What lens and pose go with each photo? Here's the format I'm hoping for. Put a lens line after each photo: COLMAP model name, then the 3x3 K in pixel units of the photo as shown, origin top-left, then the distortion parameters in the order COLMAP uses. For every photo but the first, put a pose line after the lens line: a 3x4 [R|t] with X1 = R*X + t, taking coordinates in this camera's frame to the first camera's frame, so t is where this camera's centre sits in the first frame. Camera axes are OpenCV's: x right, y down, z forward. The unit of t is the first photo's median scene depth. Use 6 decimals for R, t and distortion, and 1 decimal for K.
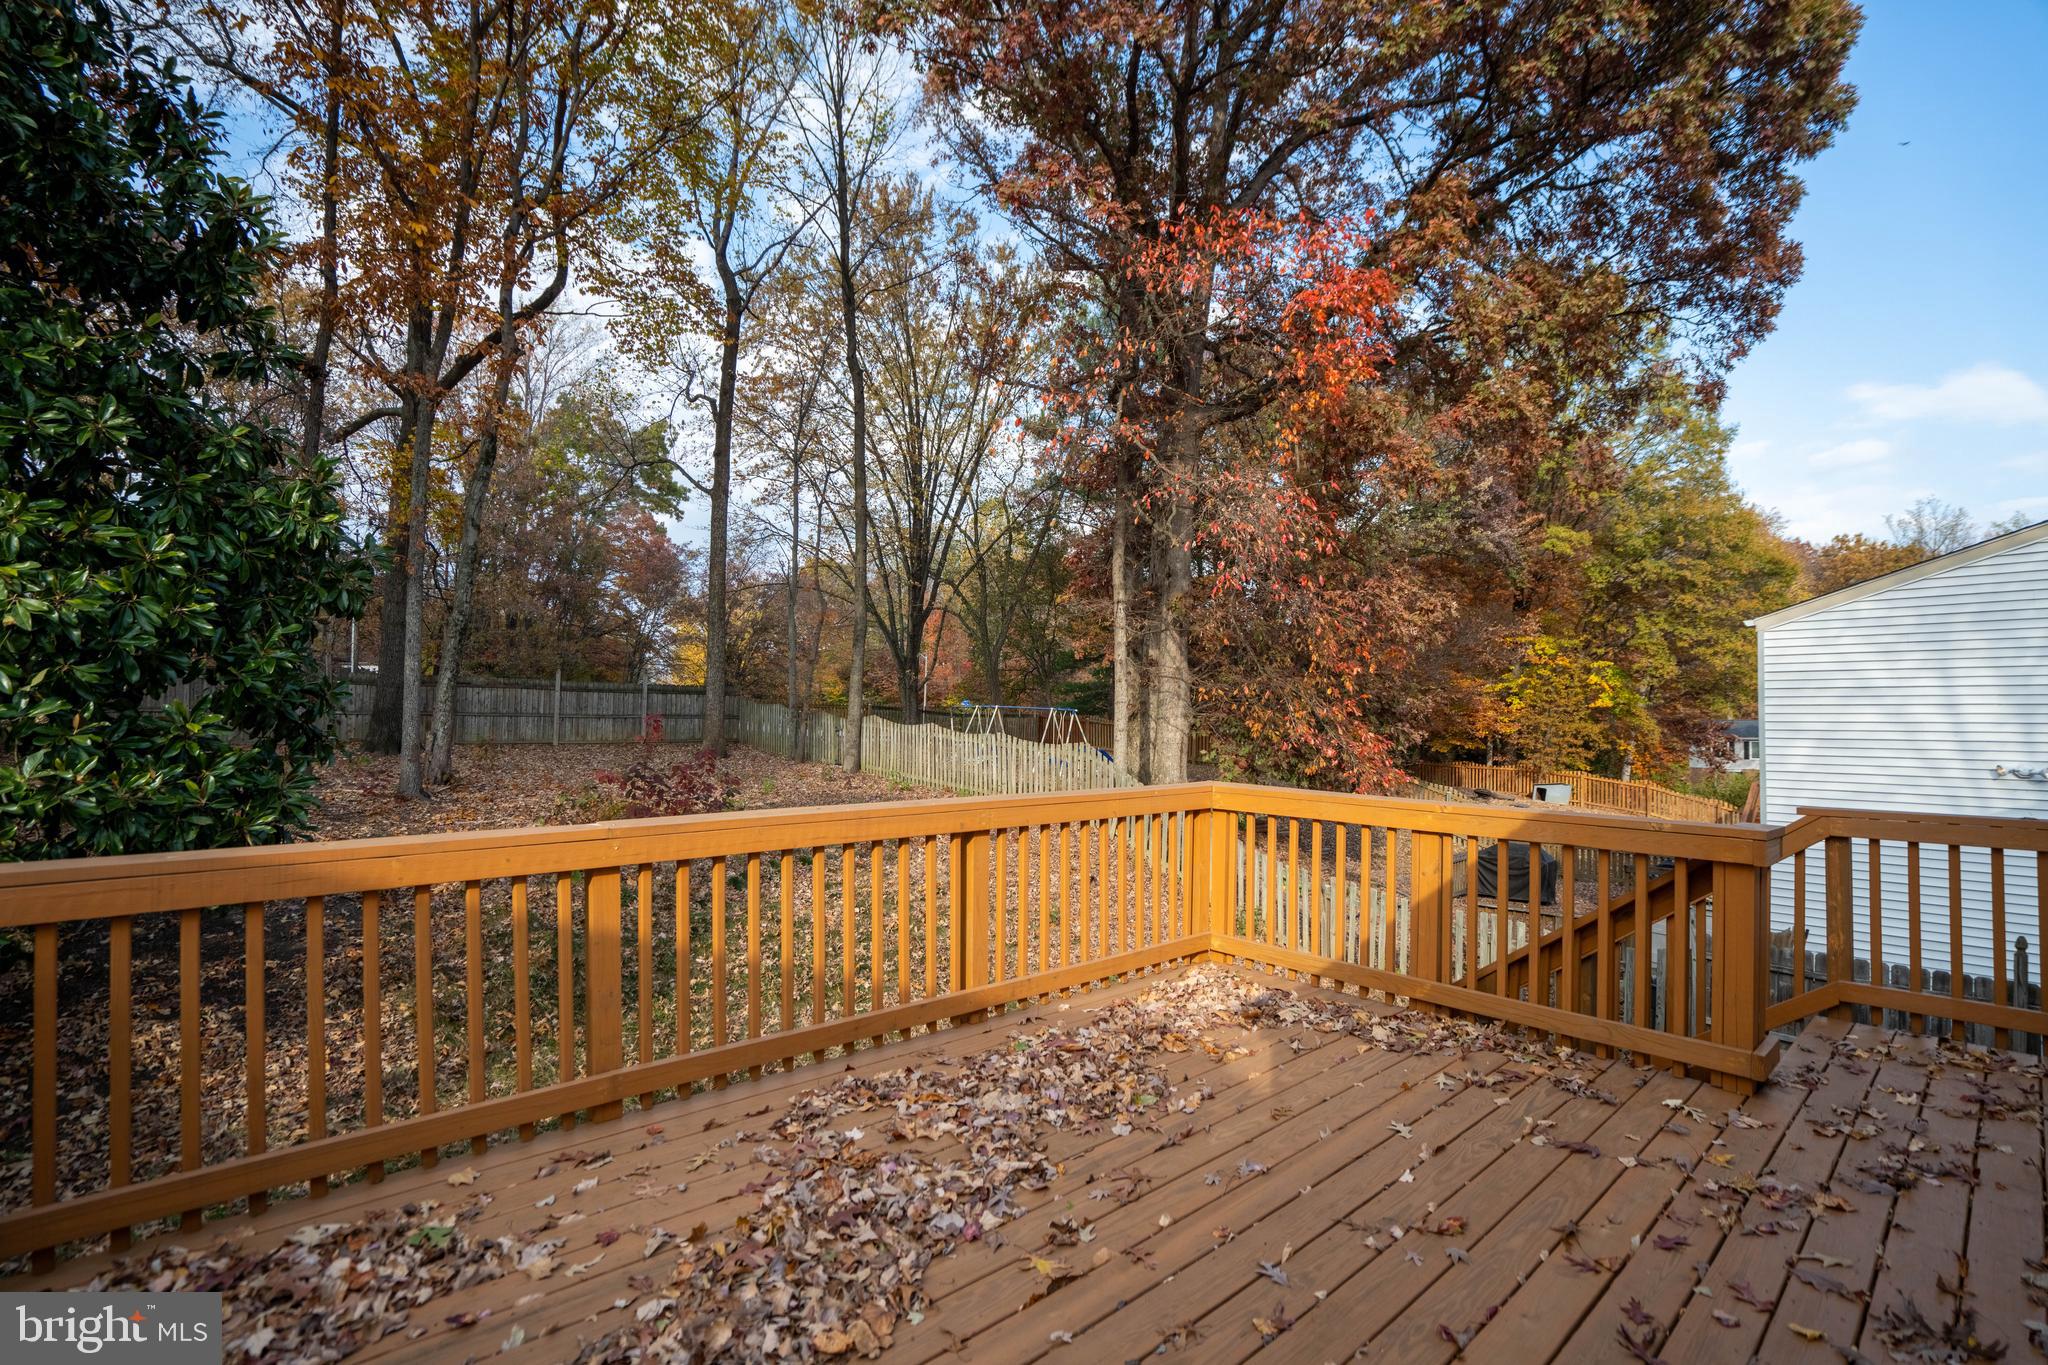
lens RADIAL K [[911.6, 0, 1024.0], [0, 911.6, 682.5], [0, 0, 1]] dist [-0.056111, 0.023598]
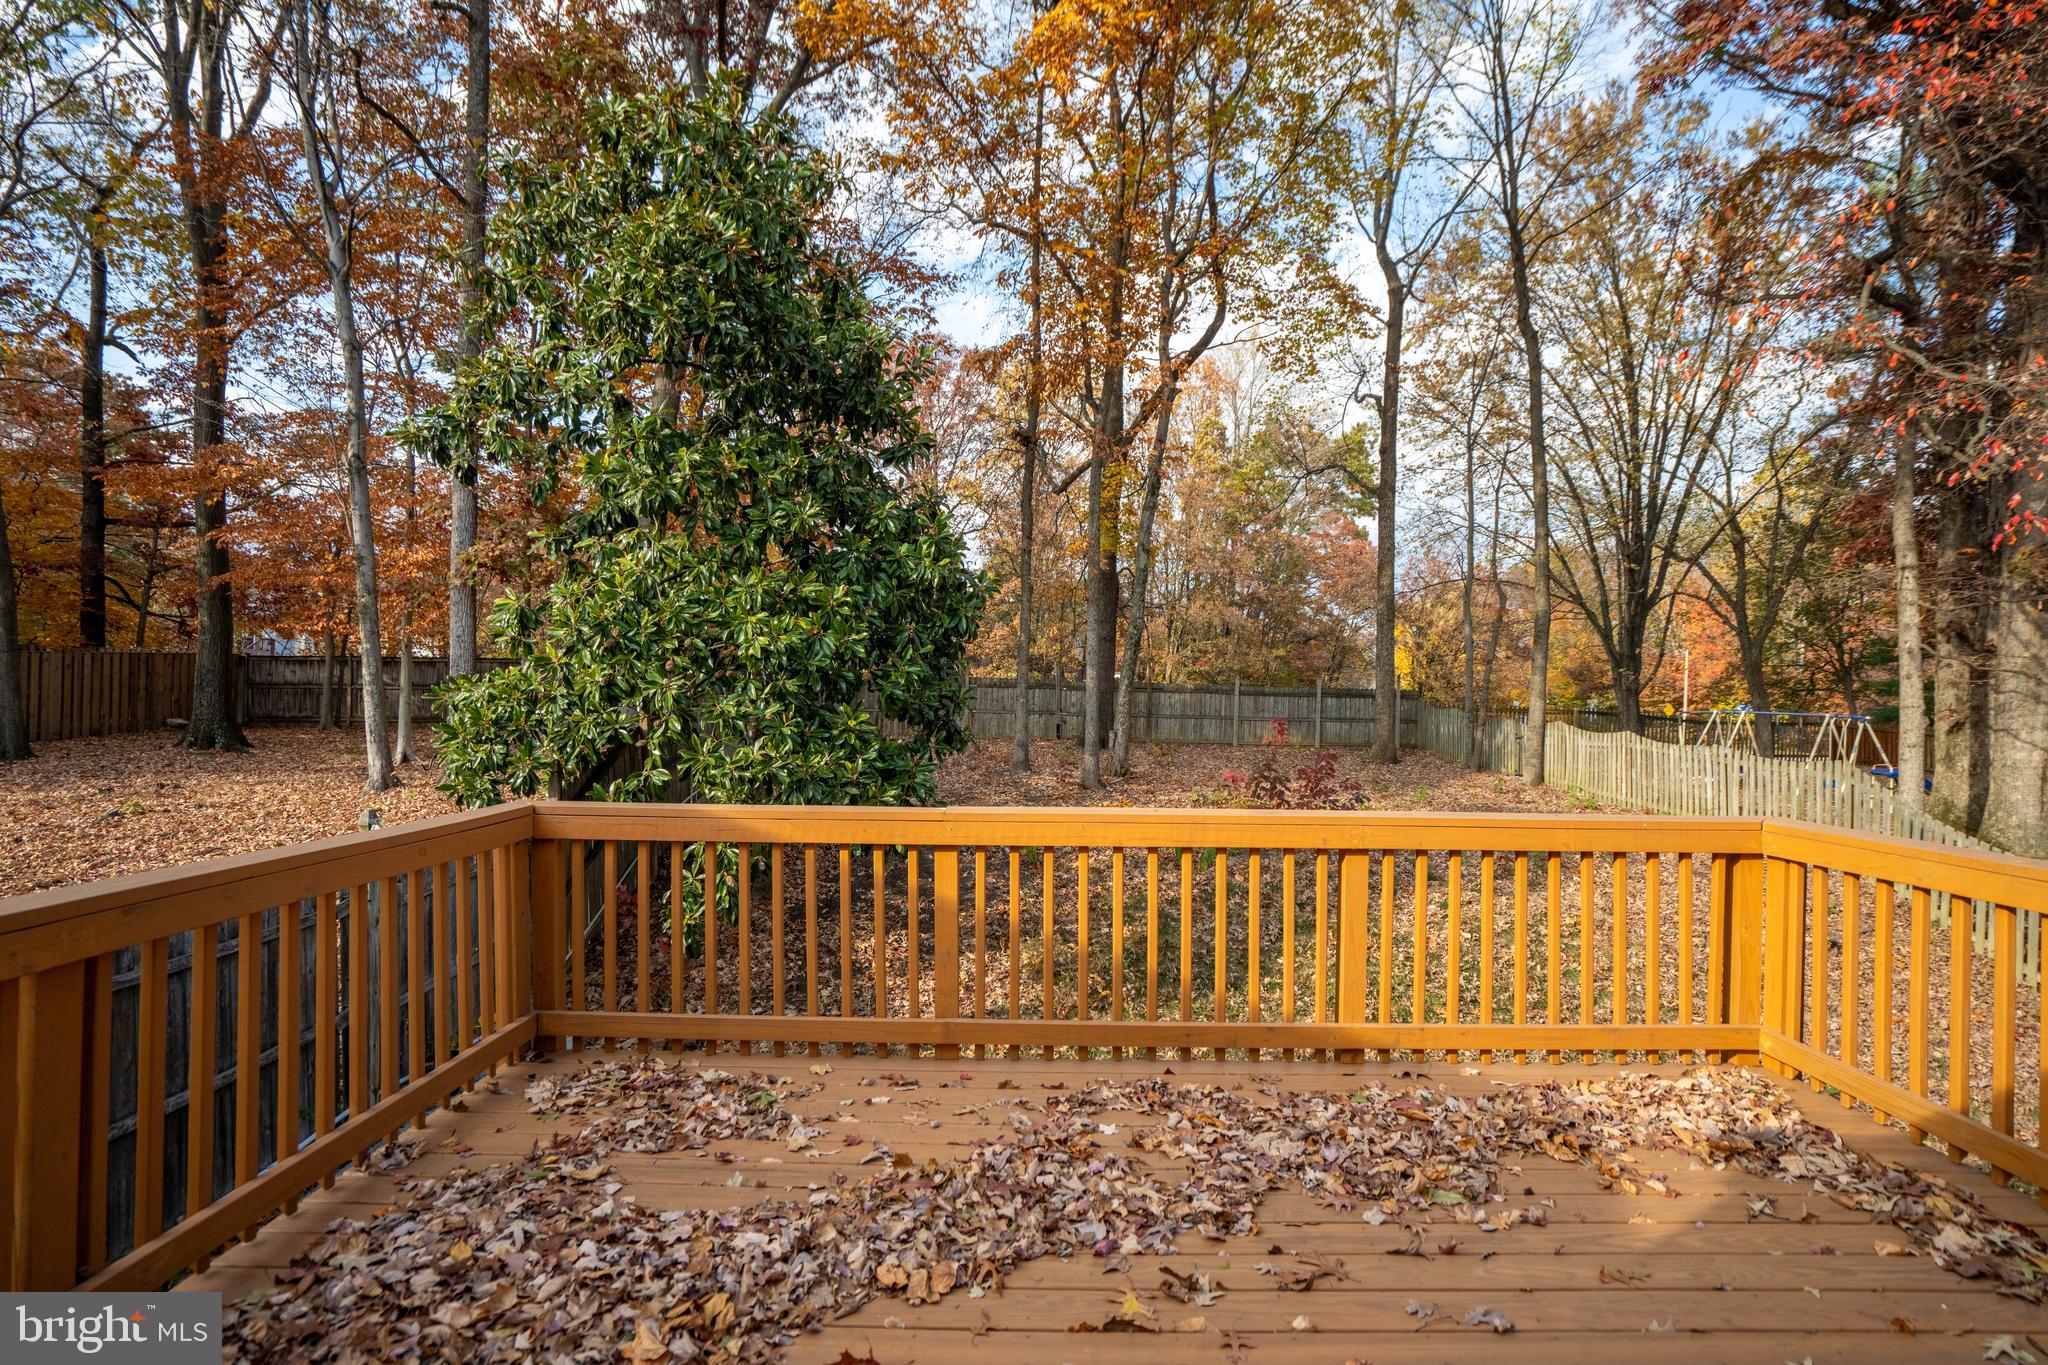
lens RADIAL K [[922.8, 0, 1031.9], [0, 922.8, 680.7], [0, 0, 1]] dist [-0.048127, 0.019752]
pose [[0.763023, -0.015575, -0.646184, 0.195716], [0.011811, 0.999879, -0.010153, 0.001756], [0.646264, 0.000115, 0.763114, 0.071506]]
